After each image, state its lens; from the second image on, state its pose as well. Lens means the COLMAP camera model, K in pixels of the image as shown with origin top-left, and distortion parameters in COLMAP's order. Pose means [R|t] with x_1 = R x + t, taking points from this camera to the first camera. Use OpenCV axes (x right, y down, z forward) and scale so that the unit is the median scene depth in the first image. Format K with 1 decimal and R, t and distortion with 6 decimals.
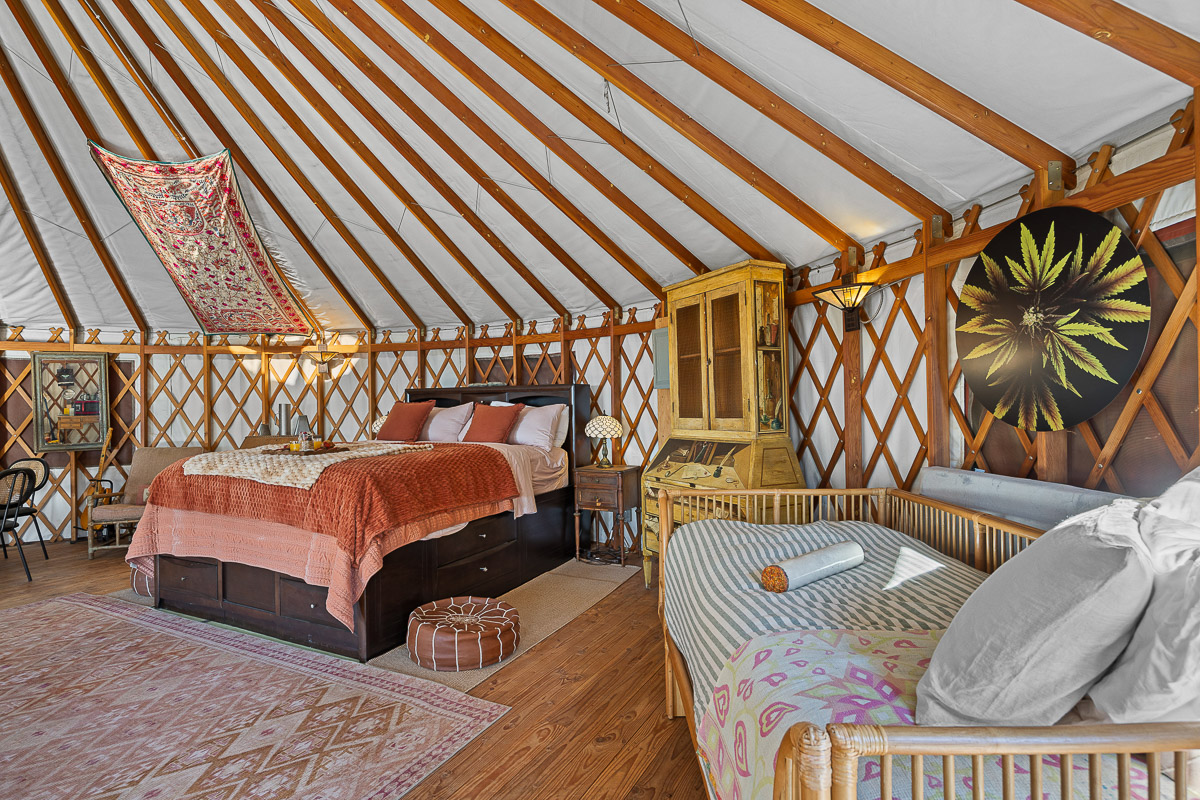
lens RADIAL K [[591.7, 0, 600.0], [0, 591.7, 400.0], [0, 0, 1]] dist [-0.011194, 0.000676]
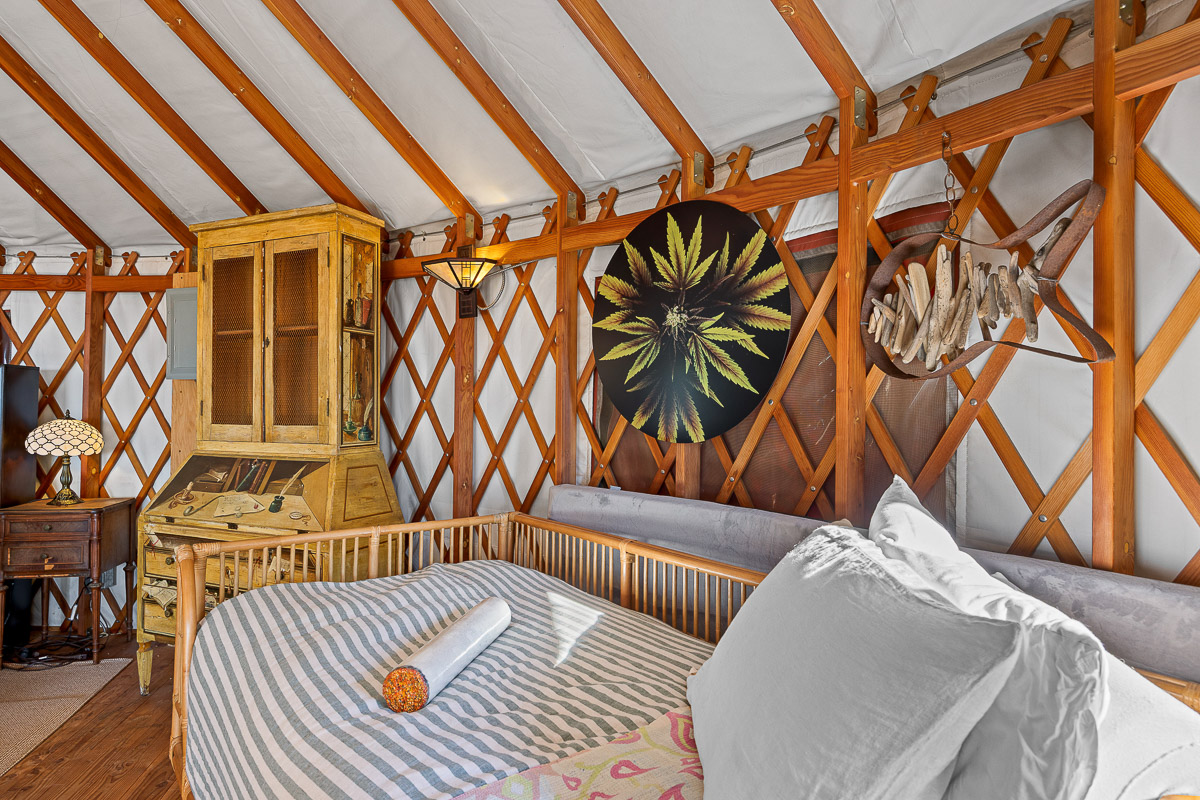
lens RADIAL K [[655.7, 0, 600.0], [0, 655.7, 393.8], [0, 0, 1]] dist [-0.003611, -0.001323]
pose [[0.771812, 0.033950, 0.634944, 0.004311], [-0.025711, 0.999423, -0.022185, 0.002340], [-0.635331, 0.000798, 0.772240, 0.262575]]
